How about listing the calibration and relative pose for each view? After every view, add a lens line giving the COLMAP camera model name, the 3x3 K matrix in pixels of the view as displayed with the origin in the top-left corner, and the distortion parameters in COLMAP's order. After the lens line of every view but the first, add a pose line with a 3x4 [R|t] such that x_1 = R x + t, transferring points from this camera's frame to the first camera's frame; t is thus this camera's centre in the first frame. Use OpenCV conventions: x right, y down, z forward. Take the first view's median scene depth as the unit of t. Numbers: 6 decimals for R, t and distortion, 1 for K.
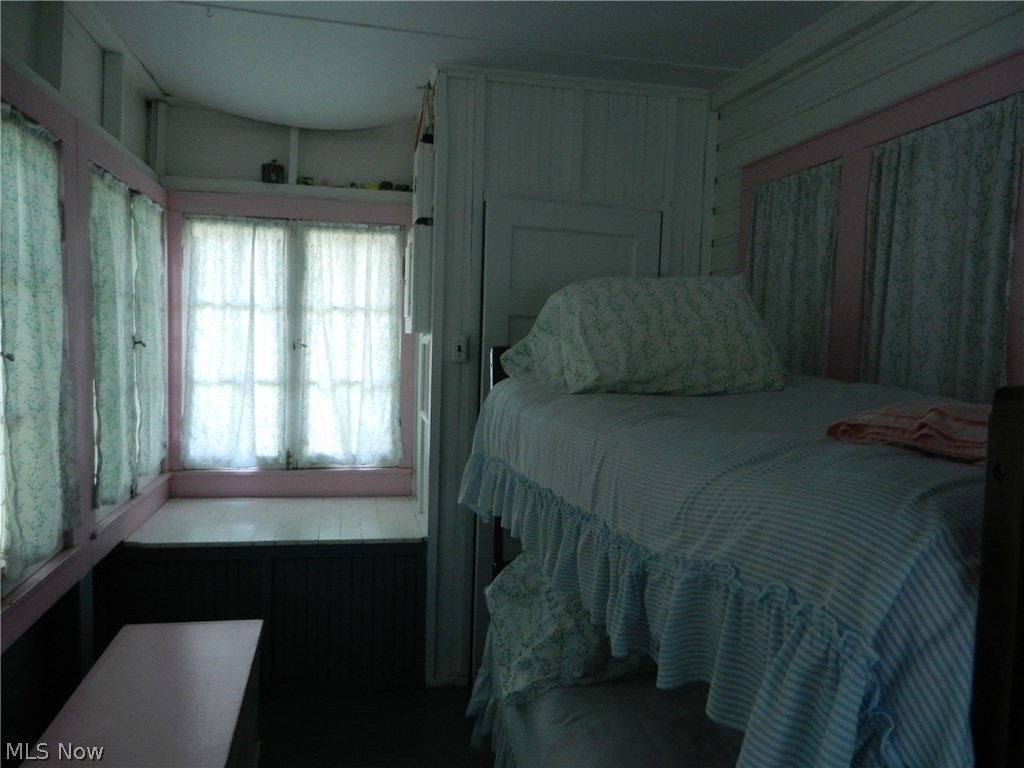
lens RADIAL K [[750.9, 0, 514.4], [0, 750.9, 382.8], [0, 0, 1]] dist [0.000859, 0.000761]
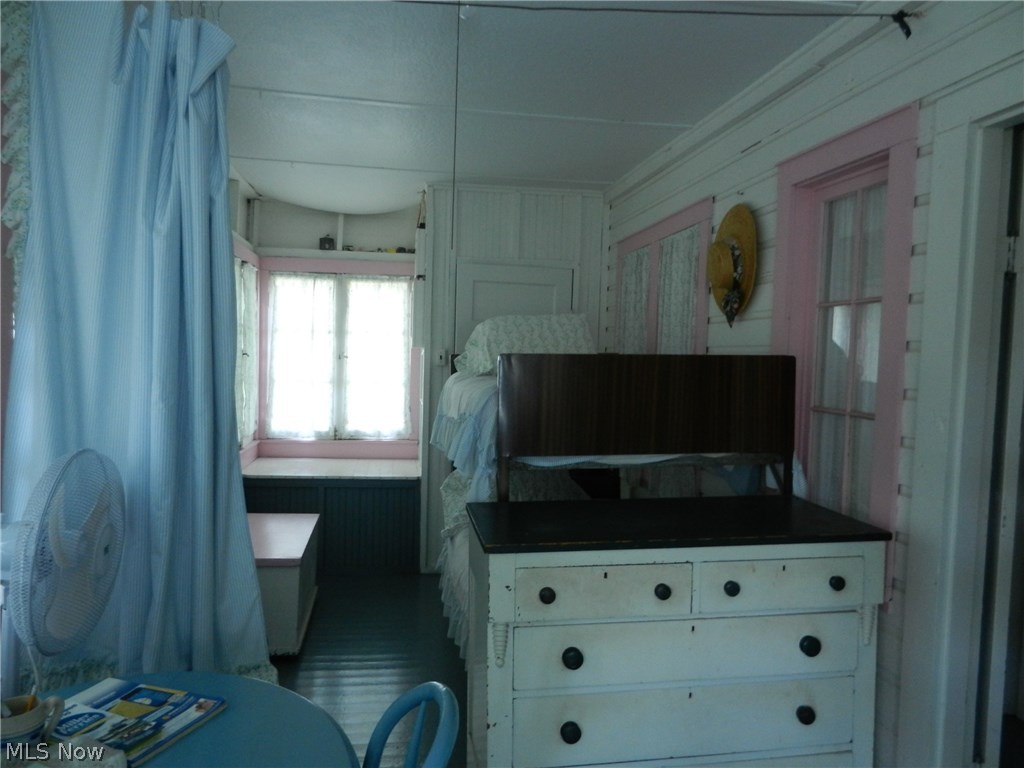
lens RADIAL K [[750.9, 0, 510.9], [0, 750.9, 385.2], [0, 0, 1]] dist [0.000859, 0.000761]
pose [[0.997767, 0.000344, -0.066796, 0.155339], [-0.001945, 0.999712, -0.023901, 0.044102], [0.066768, 0.023978, 0.997480, -0.495693]]
